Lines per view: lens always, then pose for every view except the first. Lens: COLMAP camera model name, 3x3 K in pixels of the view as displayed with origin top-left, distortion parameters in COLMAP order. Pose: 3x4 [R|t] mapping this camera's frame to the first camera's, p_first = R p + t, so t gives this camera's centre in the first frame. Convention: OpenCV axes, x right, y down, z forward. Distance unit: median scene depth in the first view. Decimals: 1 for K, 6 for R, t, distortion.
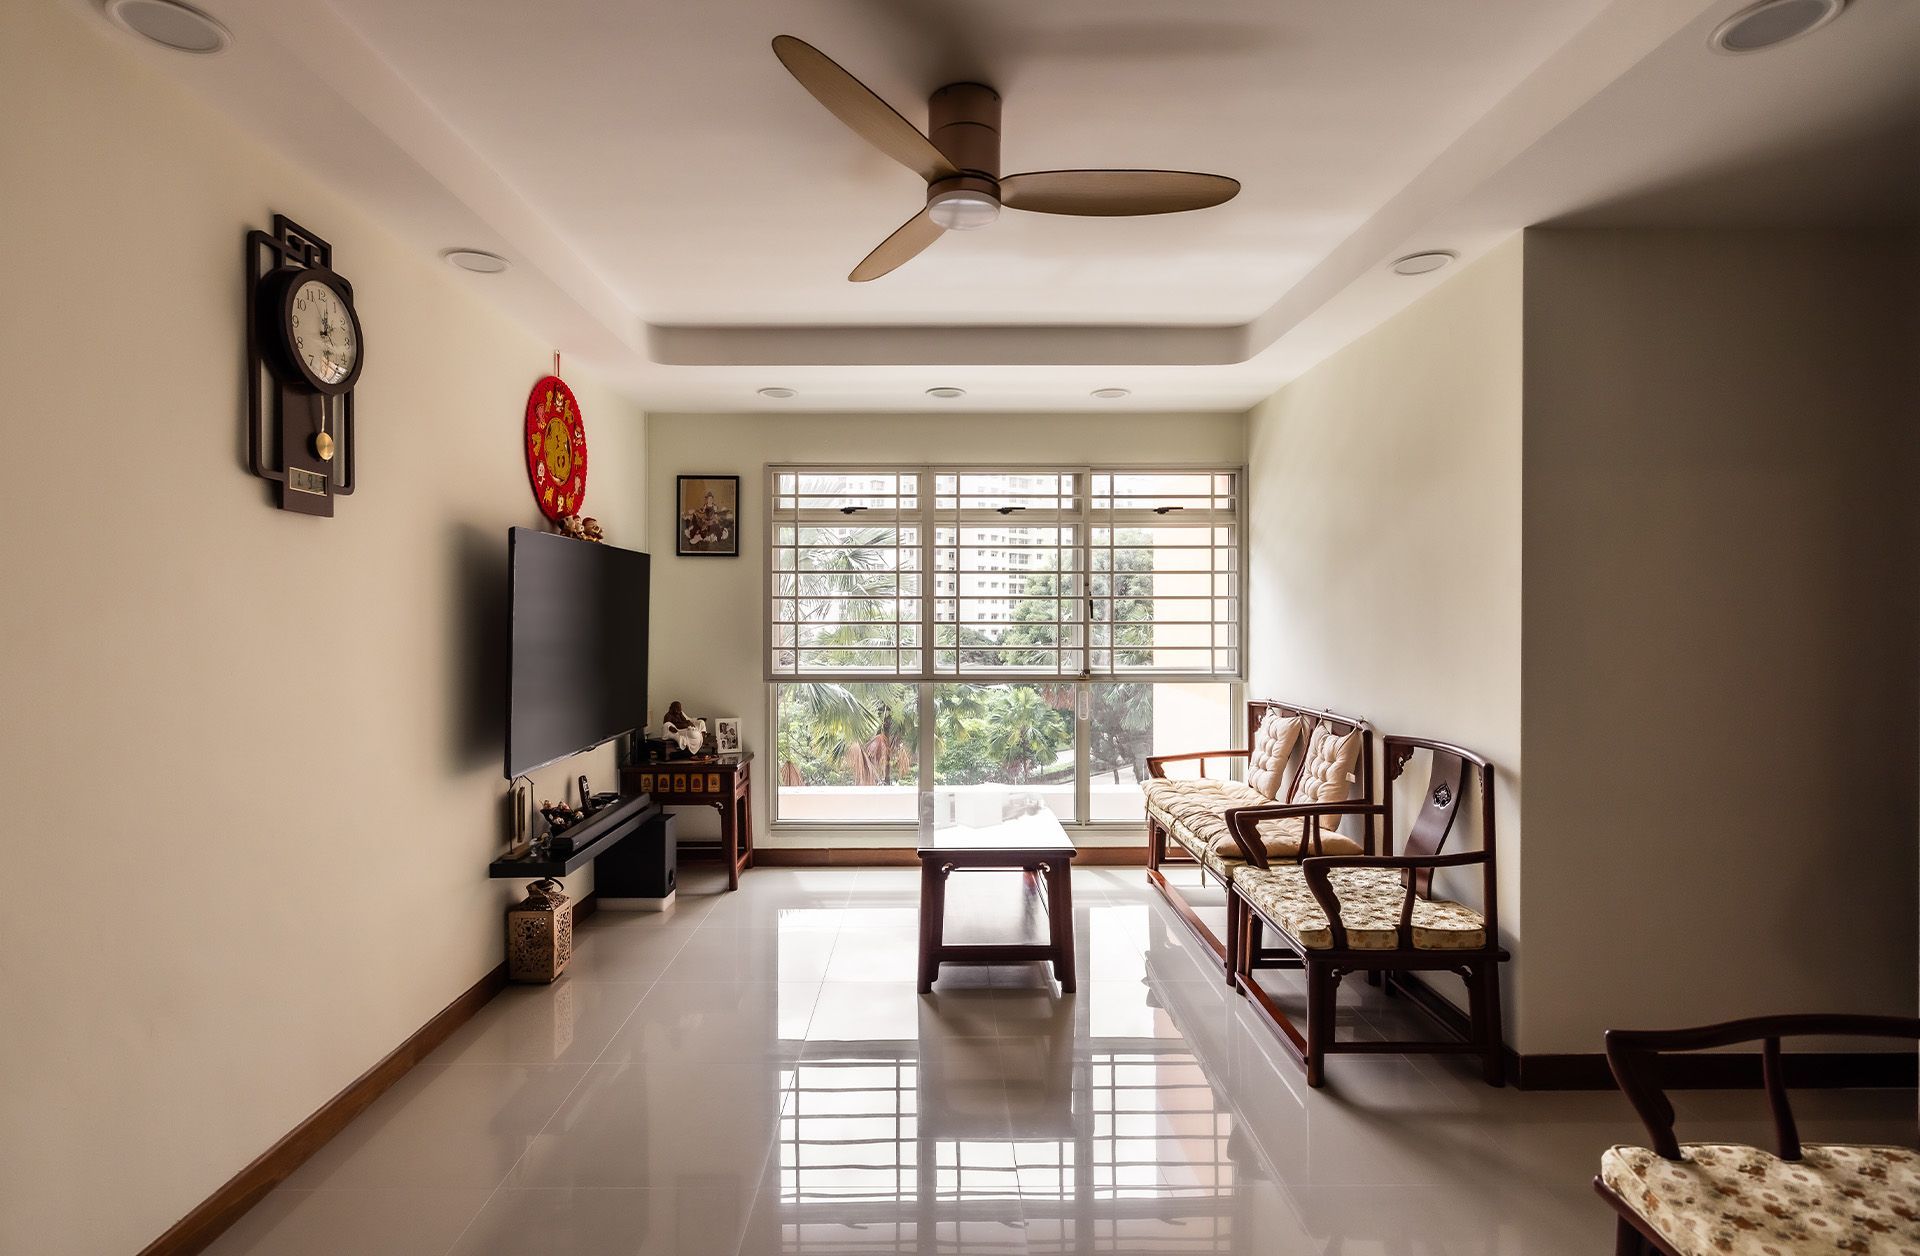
lens RADIAL K [[791.4, 0, 956.5], [0, 791.4, 623.1], [0, 0, 1]] dist [-0.000232, -0.000054]
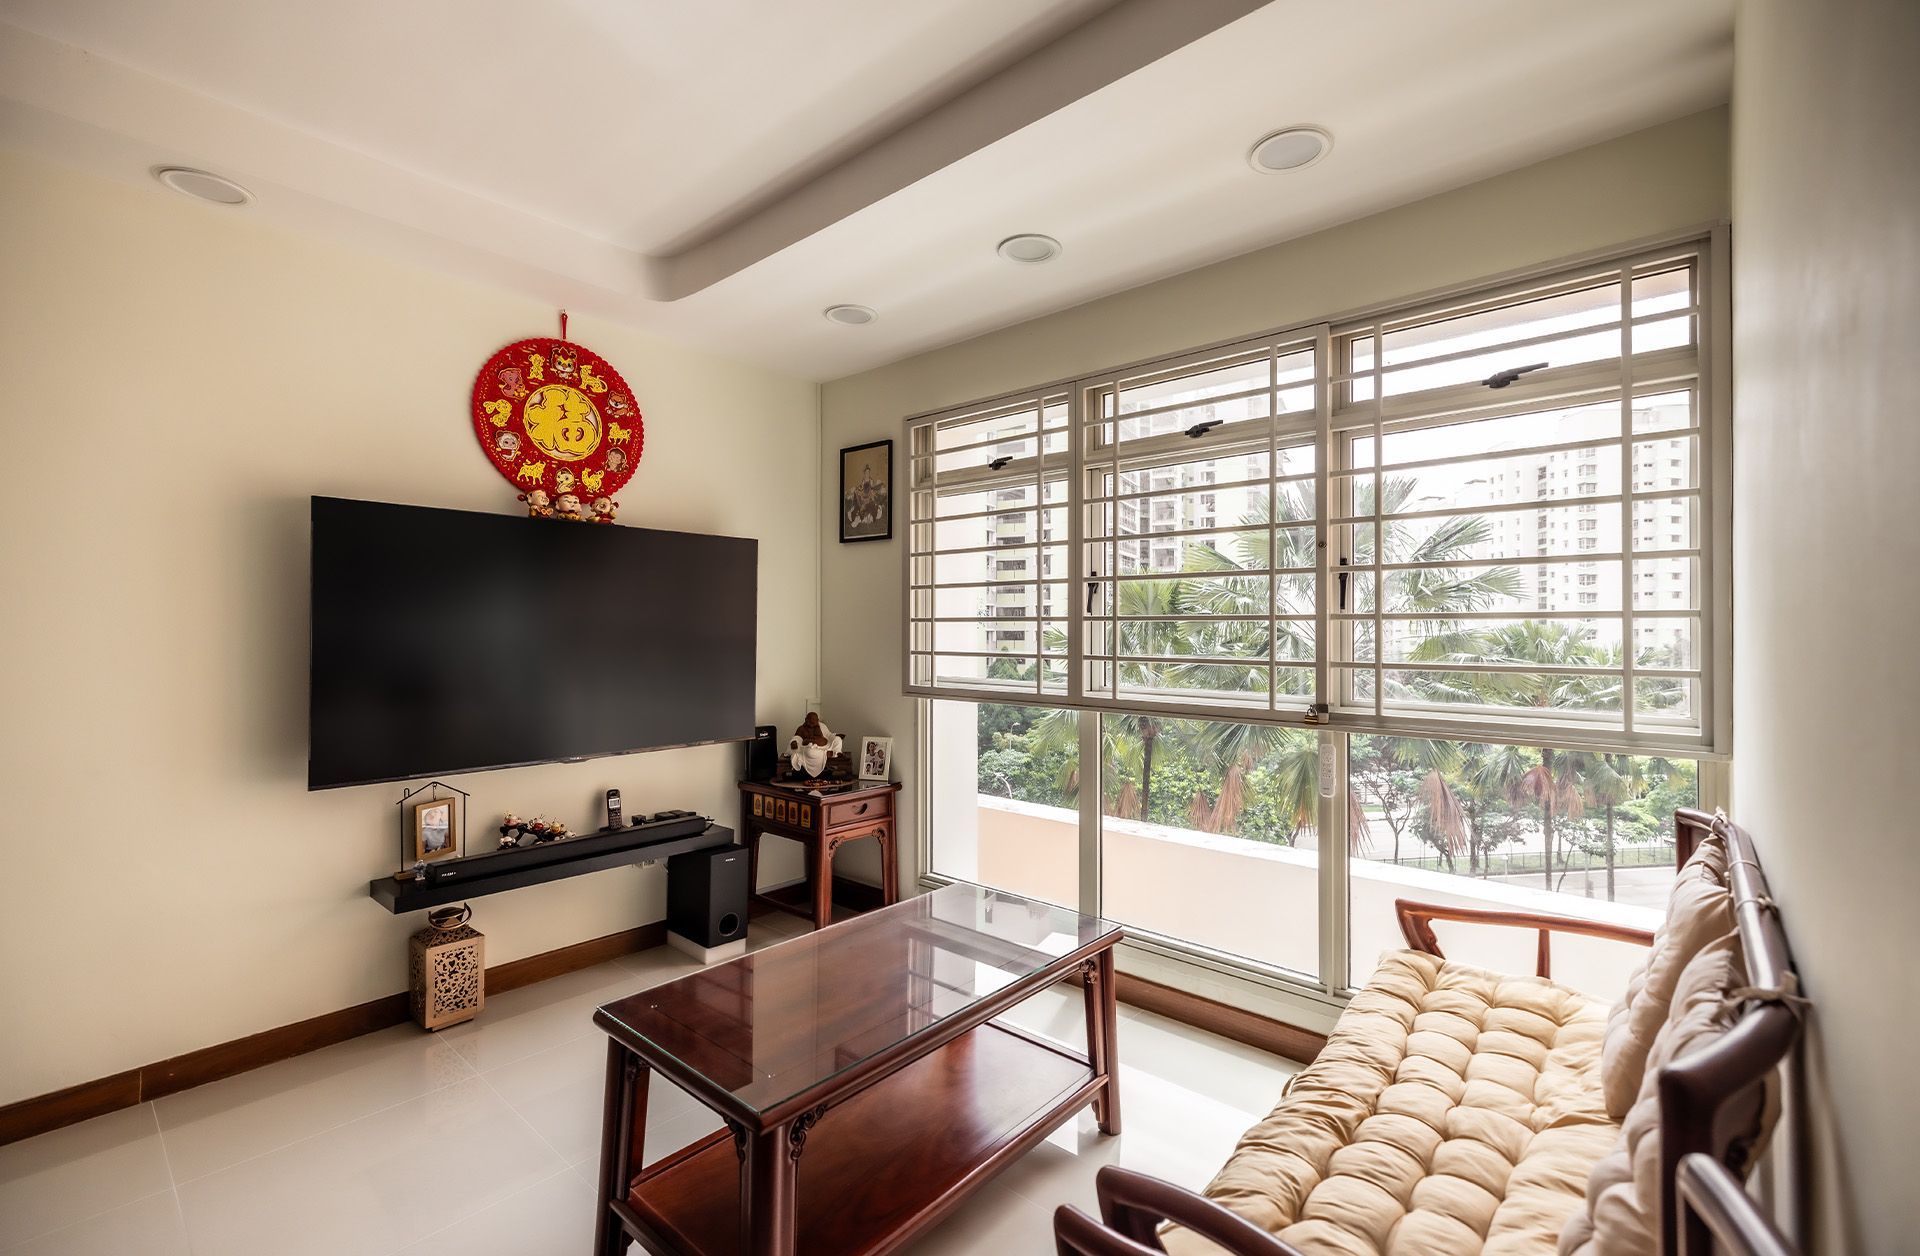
lens RADIAL K [[791.4, 0, 956.5], [0, 791.4, 623.1], [0, 0, 1]] dist [-0.000232, -0.000054]
pose [[0.793492, -0.000517, -0.608581, 0.287396], [-0.008386, 0.999895, -0.011784, 0.012096], [0.608523, 0.014453, 0.793404, 0.420190]]
